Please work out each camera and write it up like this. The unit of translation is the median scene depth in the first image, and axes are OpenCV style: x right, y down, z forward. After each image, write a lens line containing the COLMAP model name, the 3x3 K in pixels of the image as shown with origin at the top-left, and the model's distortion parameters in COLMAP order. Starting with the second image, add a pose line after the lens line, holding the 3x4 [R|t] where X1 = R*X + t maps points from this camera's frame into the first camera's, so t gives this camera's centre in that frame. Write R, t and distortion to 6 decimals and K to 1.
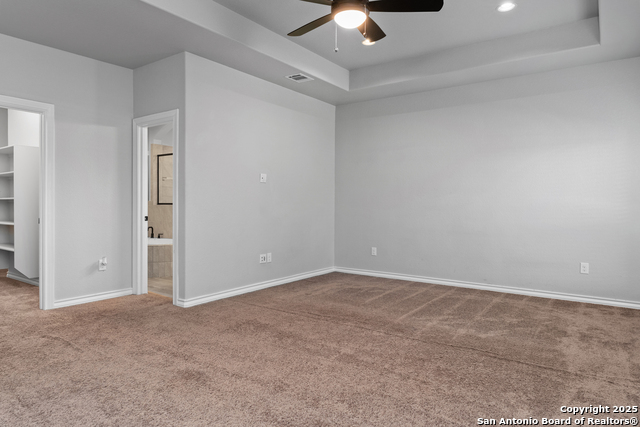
lens RADIAL K [[404.0, 0, 319.7], [0, 404.0, 210.8], [0, 0, 1]] dist [0.002808, 0.005518]
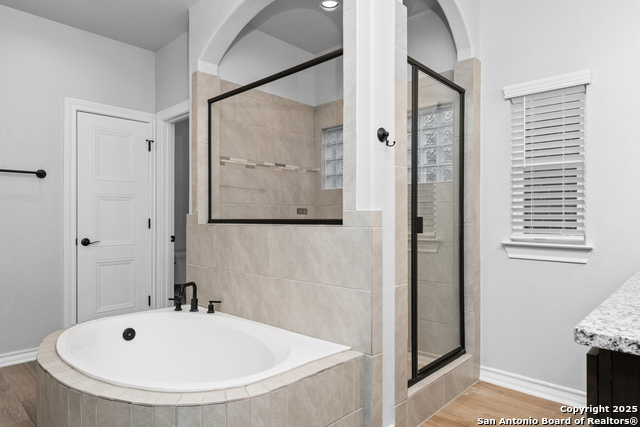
lens RADIAL K [[404.0, 0, 319.6], [0, 404.0, 214.3], [0, 0, 1]] dist [0.002808, 0.005518]
pose [[0.990663, -0.004584, -0.136254, -0.241233], [0.002822, 0.999910, -0.013124, -0.018924], [0.136302, 0.012617, 0.990587, 0.628792]]
